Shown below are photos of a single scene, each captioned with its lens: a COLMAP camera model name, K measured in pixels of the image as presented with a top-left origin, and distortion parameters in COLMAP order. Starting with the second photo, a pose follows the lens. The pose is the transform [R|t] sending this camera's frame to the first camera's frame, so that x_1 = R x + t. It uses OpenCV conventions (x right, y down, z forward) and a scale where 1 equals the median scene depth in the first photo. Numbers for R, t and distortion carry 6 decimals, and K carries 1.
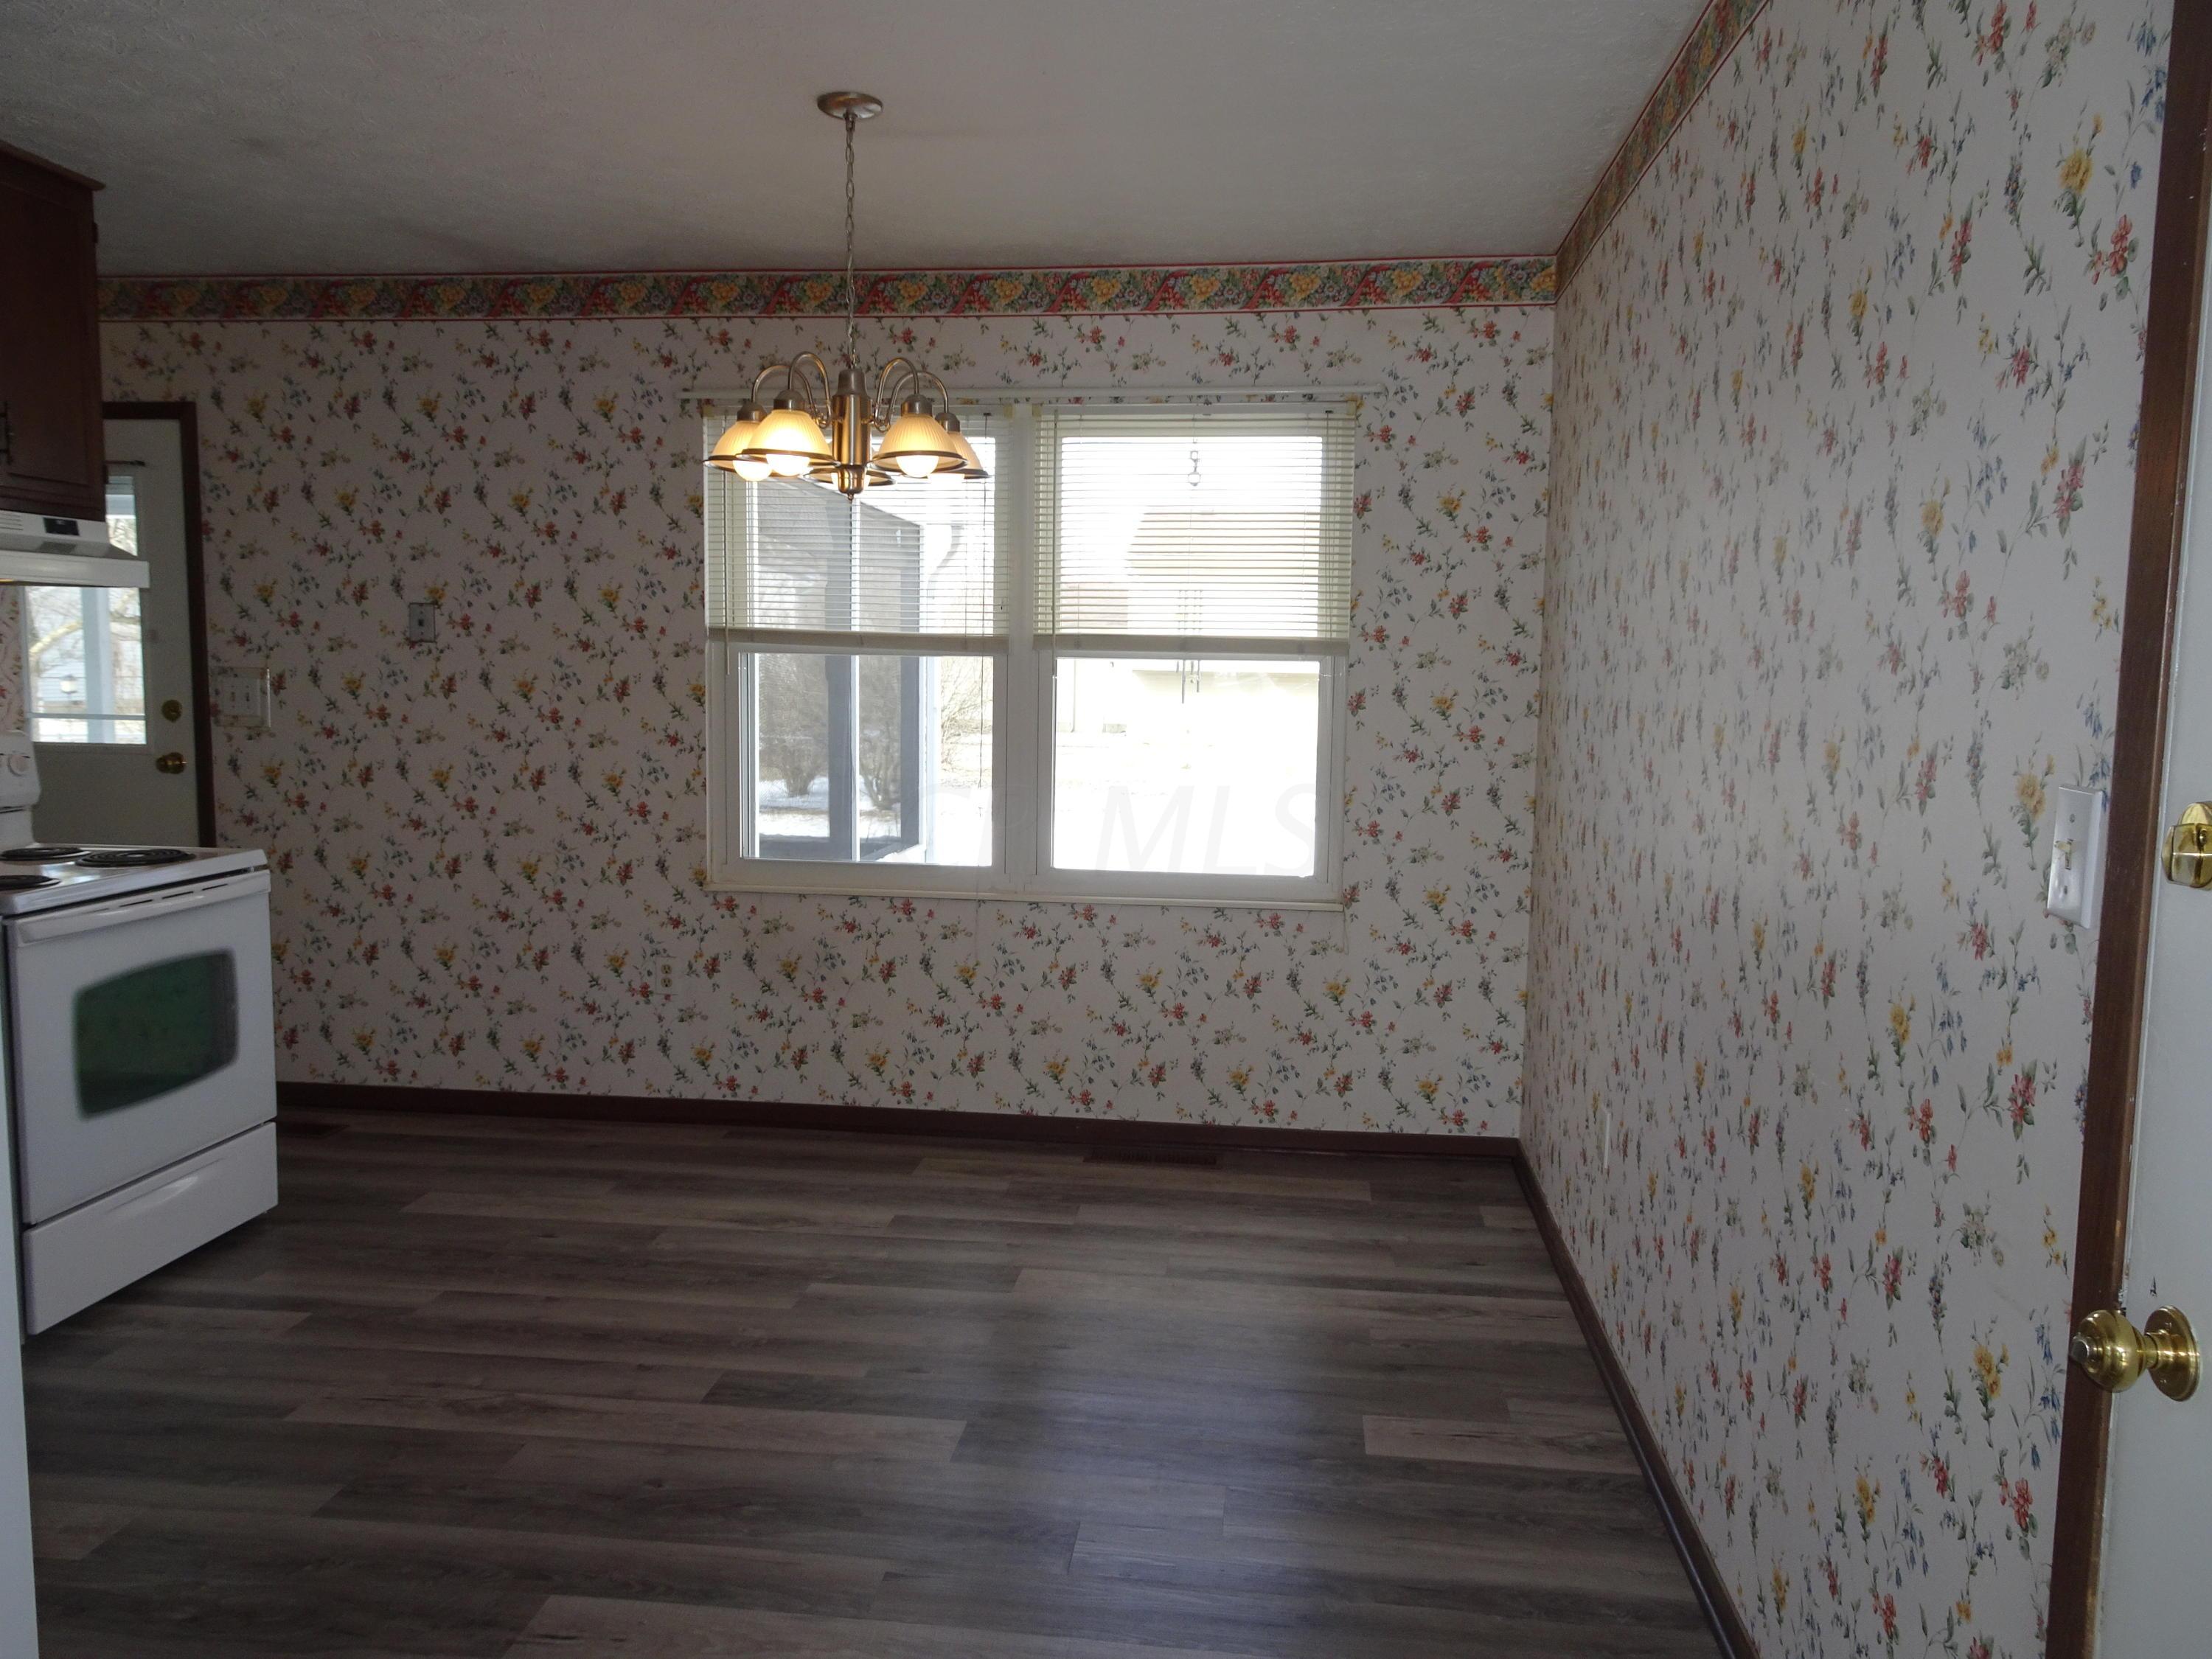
lens RADIAL K [[1591.9, 0, 1101.8], [0, 1591.9, 826.2], [0, 0, 1]] dist [0.024270, -0.009438]
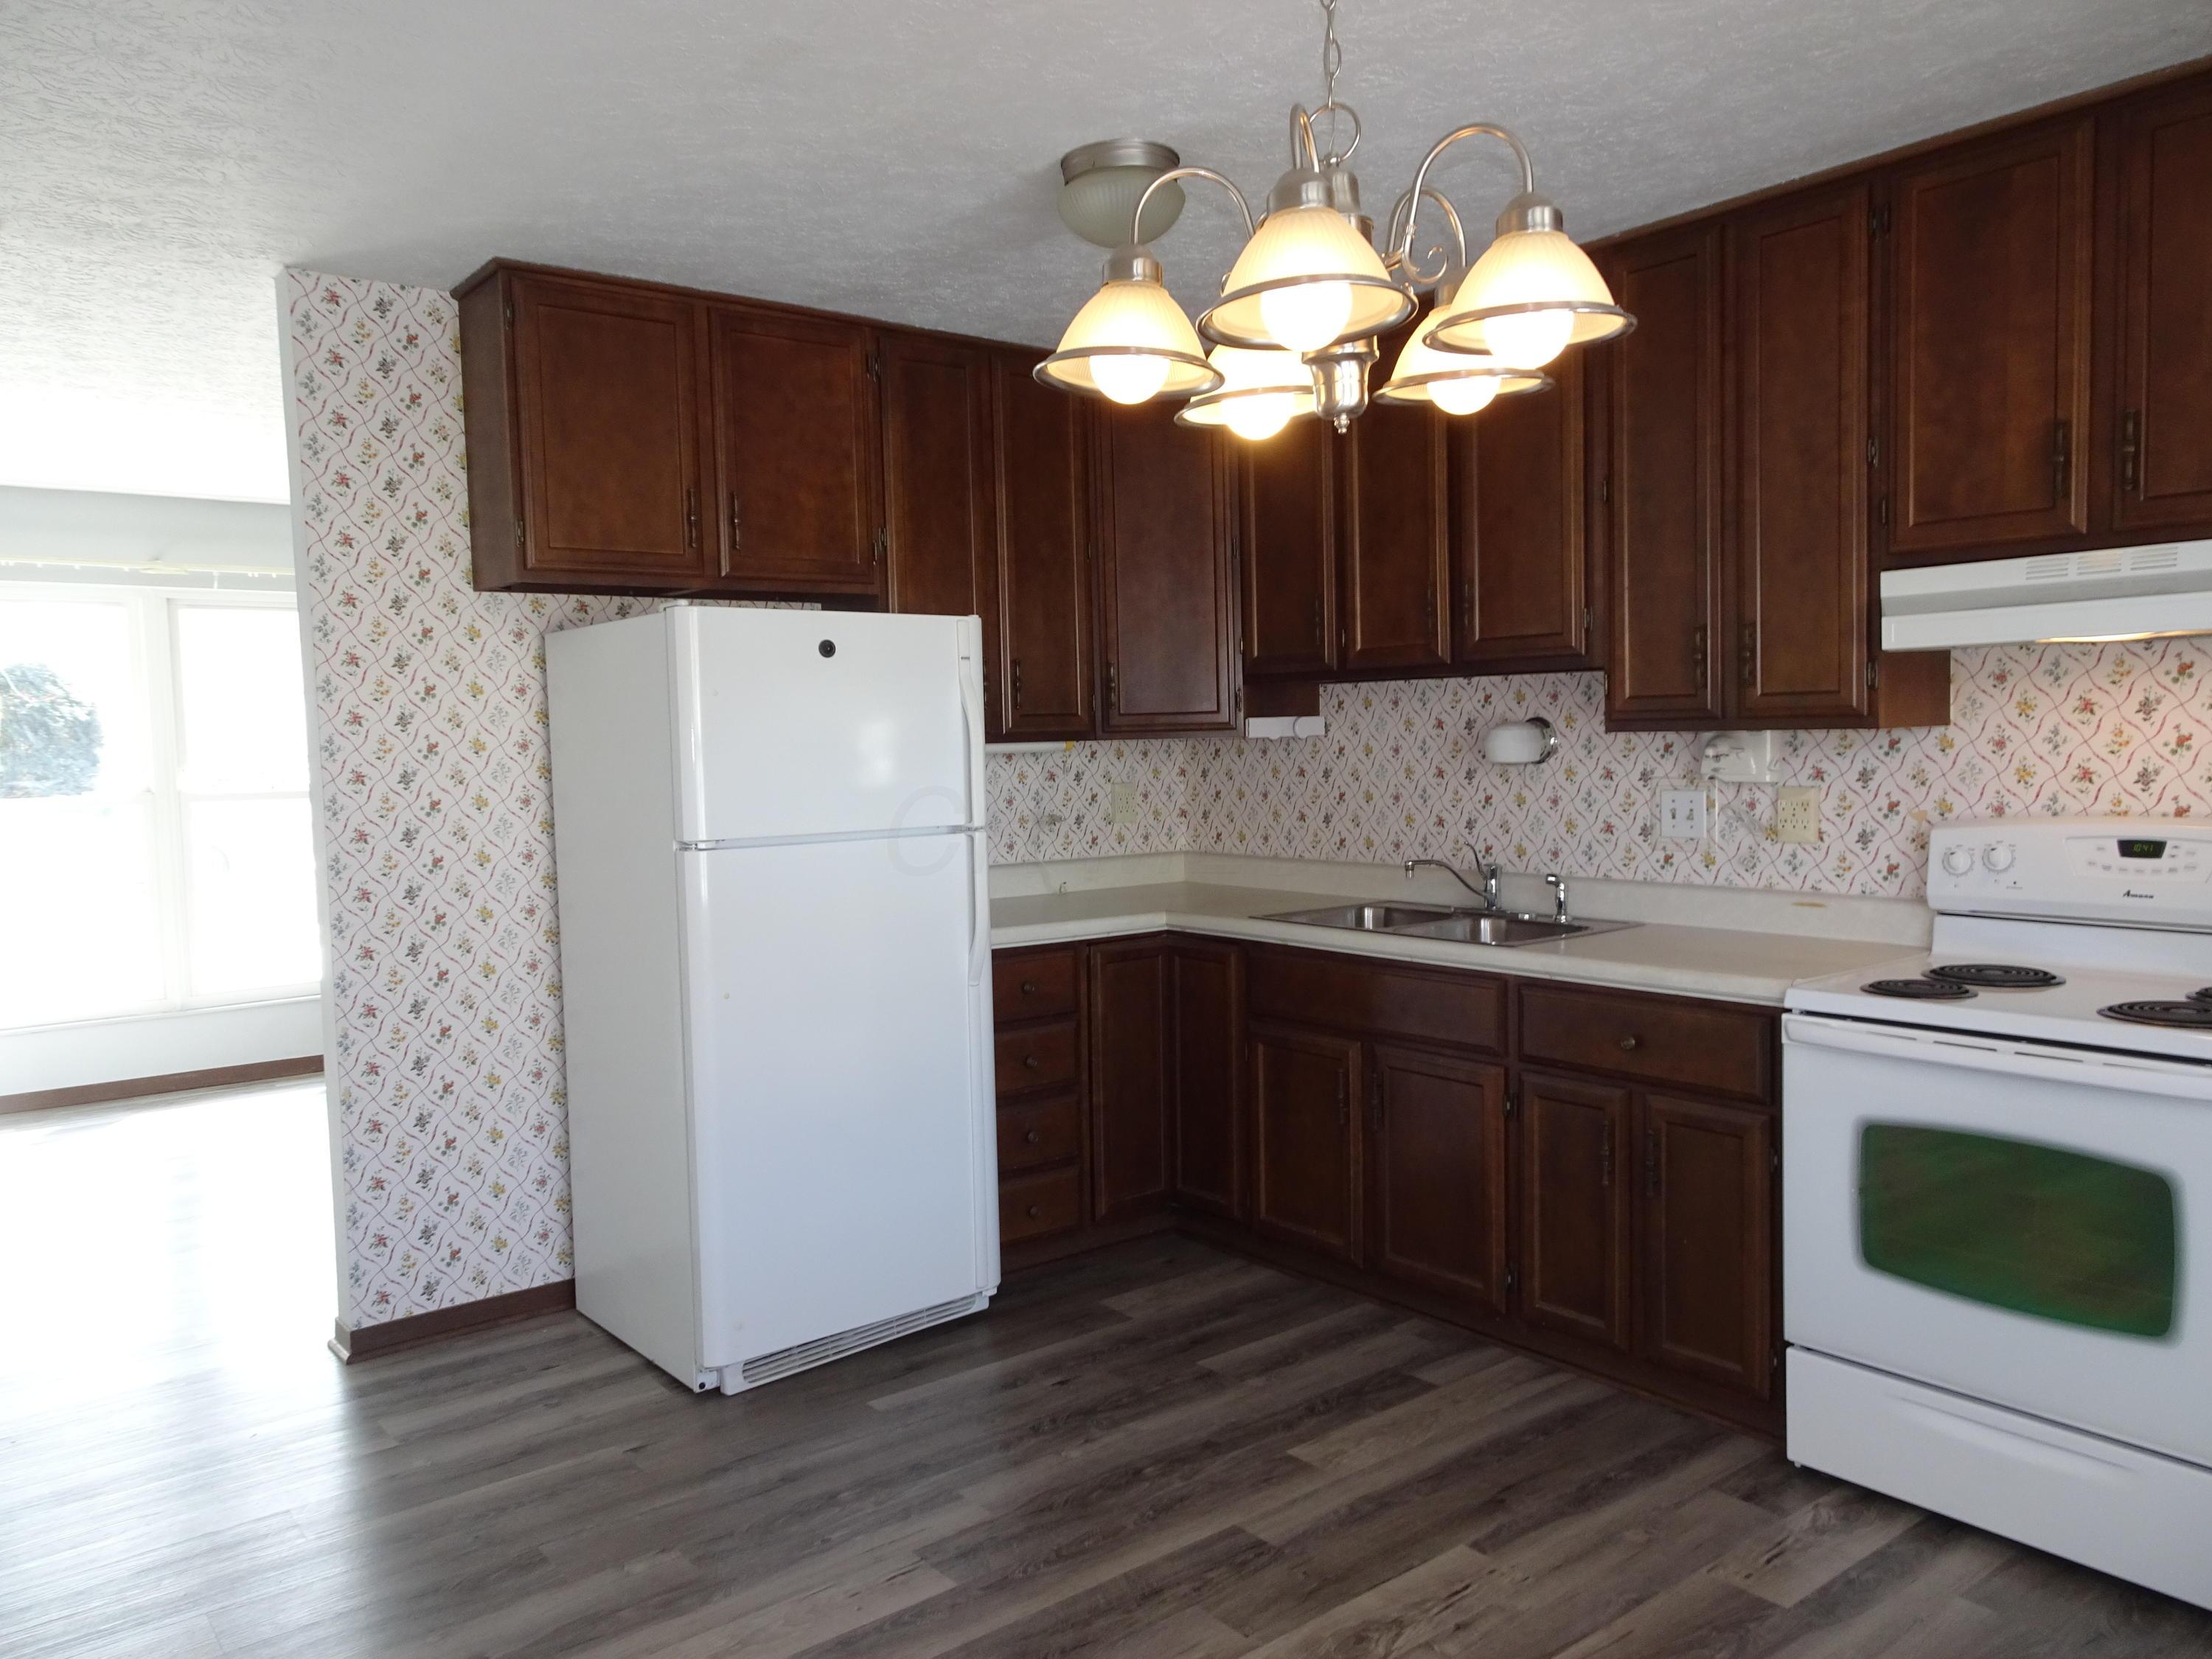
lens RADIAL K [[1591.9, 0, 1102.3], [0, 1591.9, 824.2], [0, 0, 1]] dist [0.024270, -0.009438]
pose [[-0.698156, 0.040874, -0.714778, 0.246006], [-0.062187, 0.991134, 0.117418, -0.123613], [0.713240, 0.126426, -0.689424, 1.212668]]
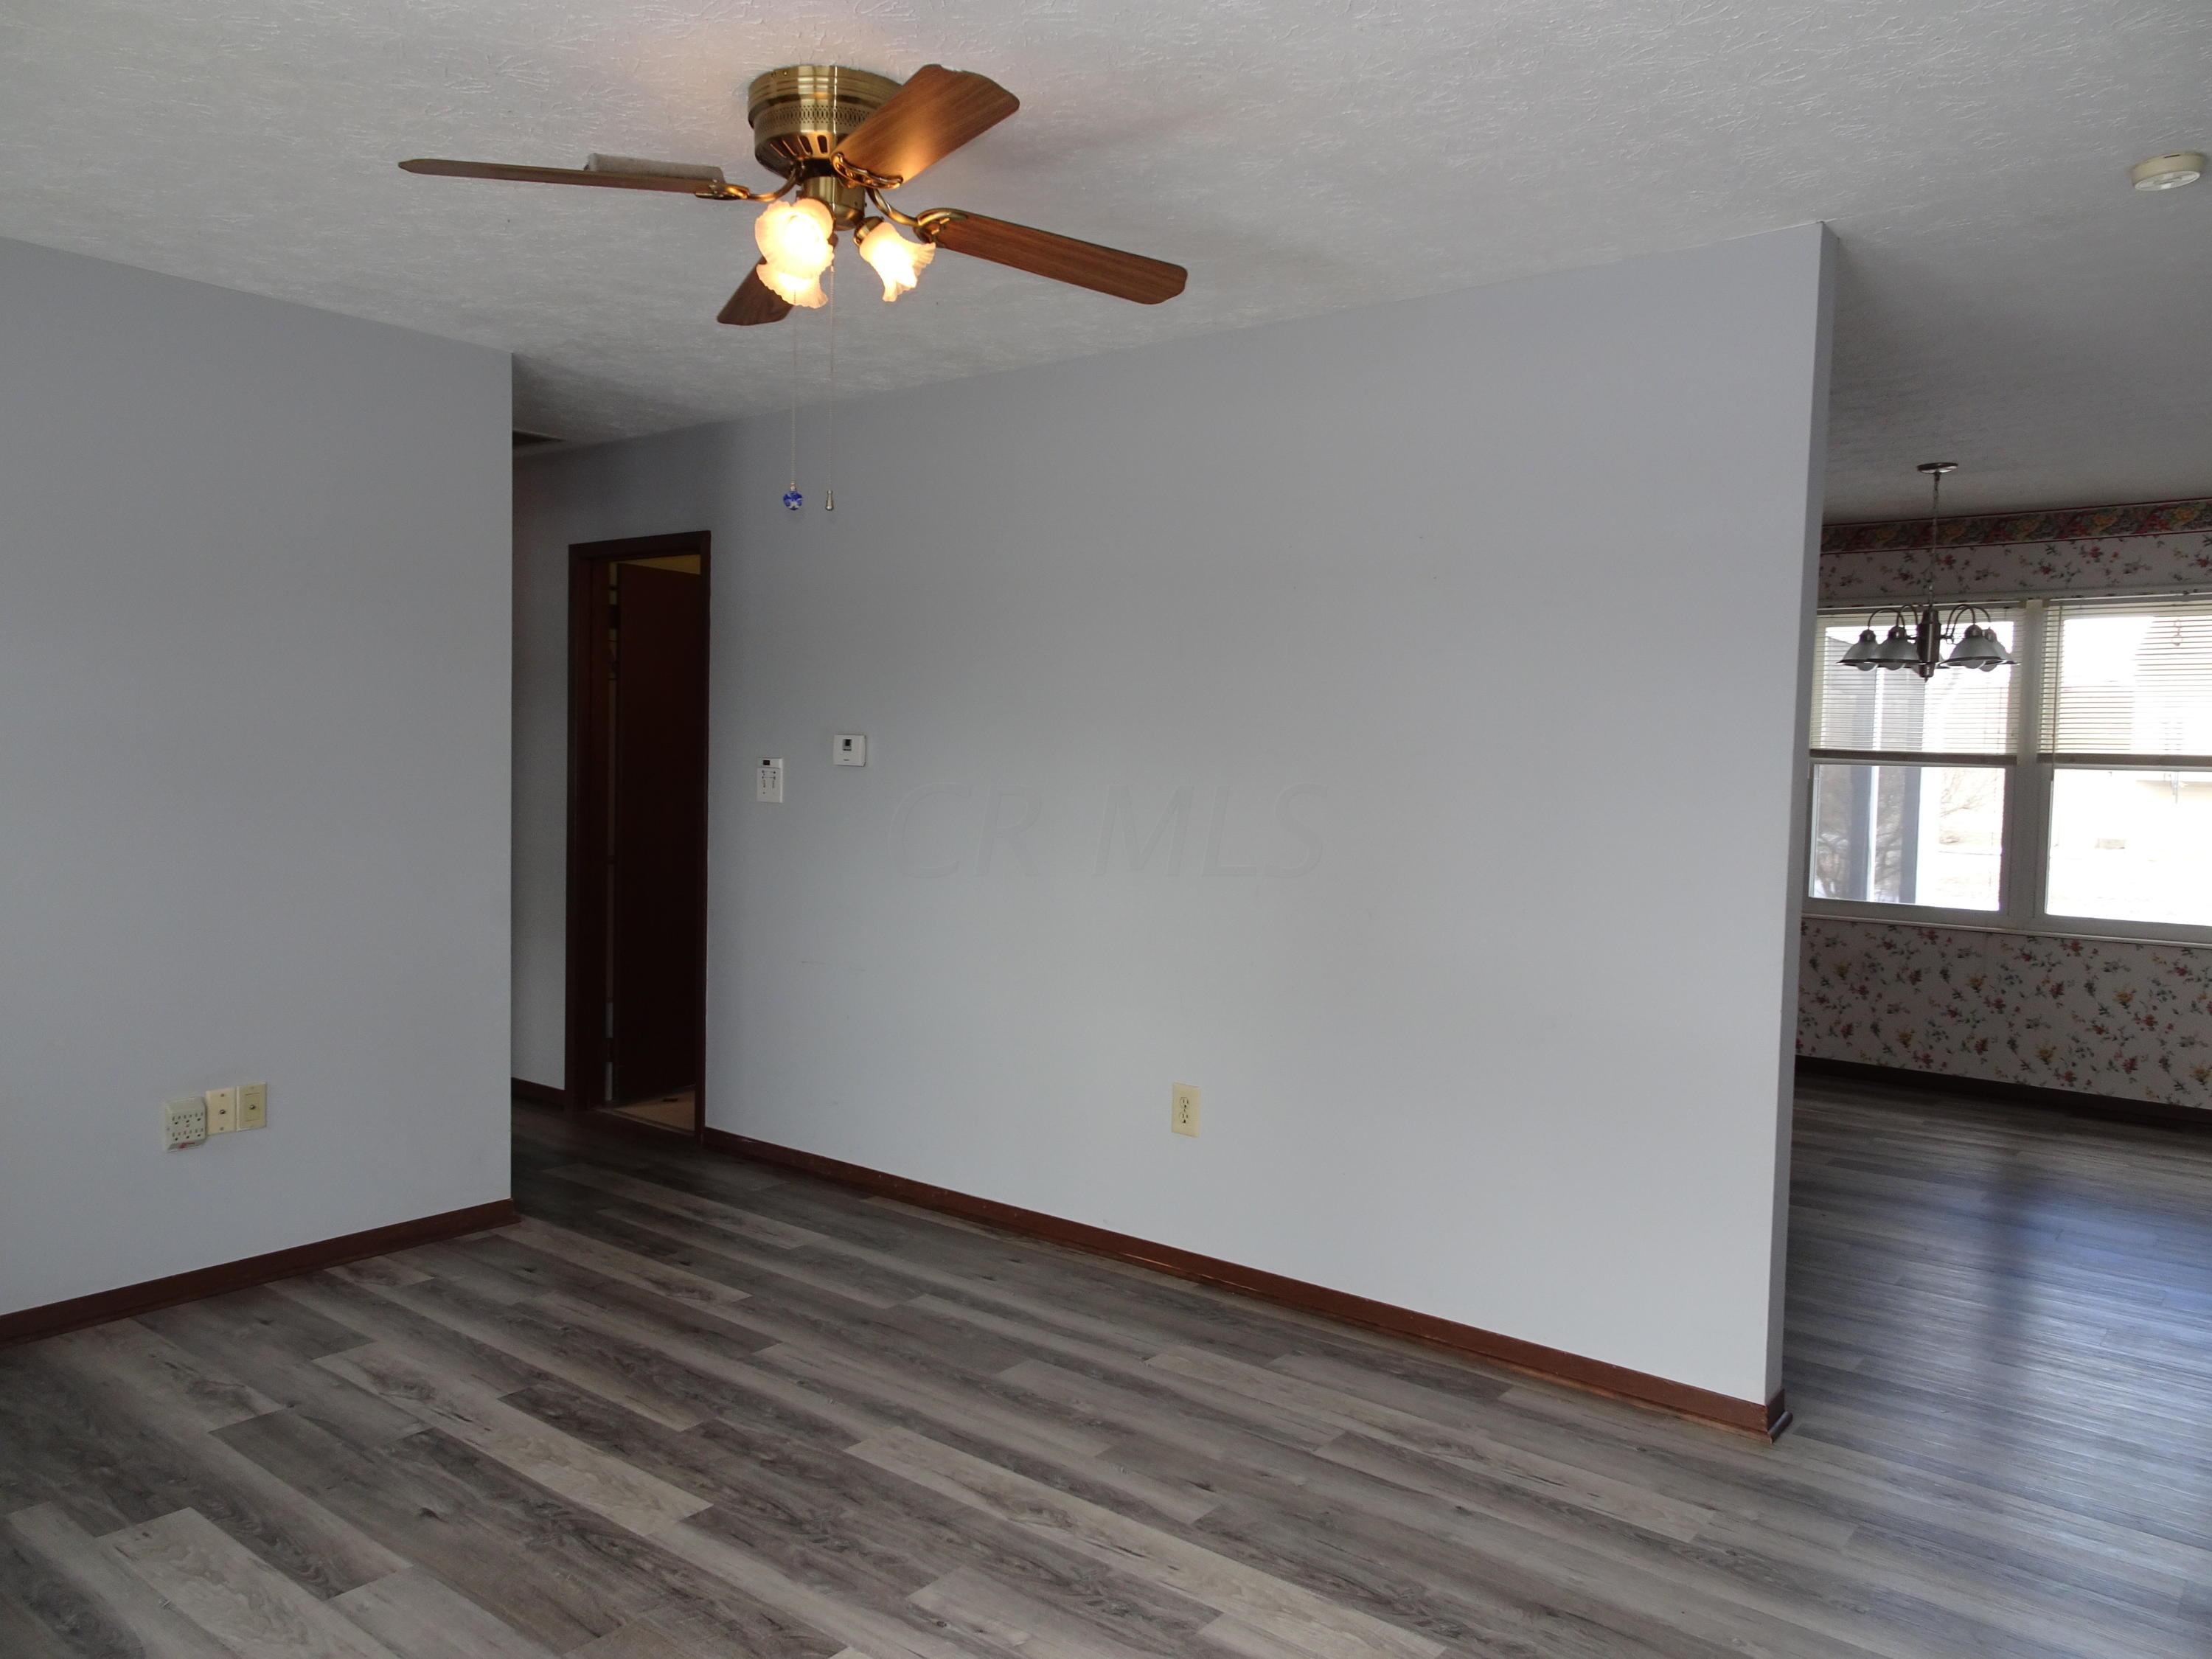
lens RADIAL K [[1591.9, 0, 1102.8], [0, 1591.9, 825.2], [0, 0, 1]] dist [0.024270, -0.009438]
pose [[0.849786, 0.027561, -0.526407, 0.004709], [-0.063865, 0.996659, -0.050916, 0.075221], [0.523245, 0.076887, 0.848707, -0.693906]]
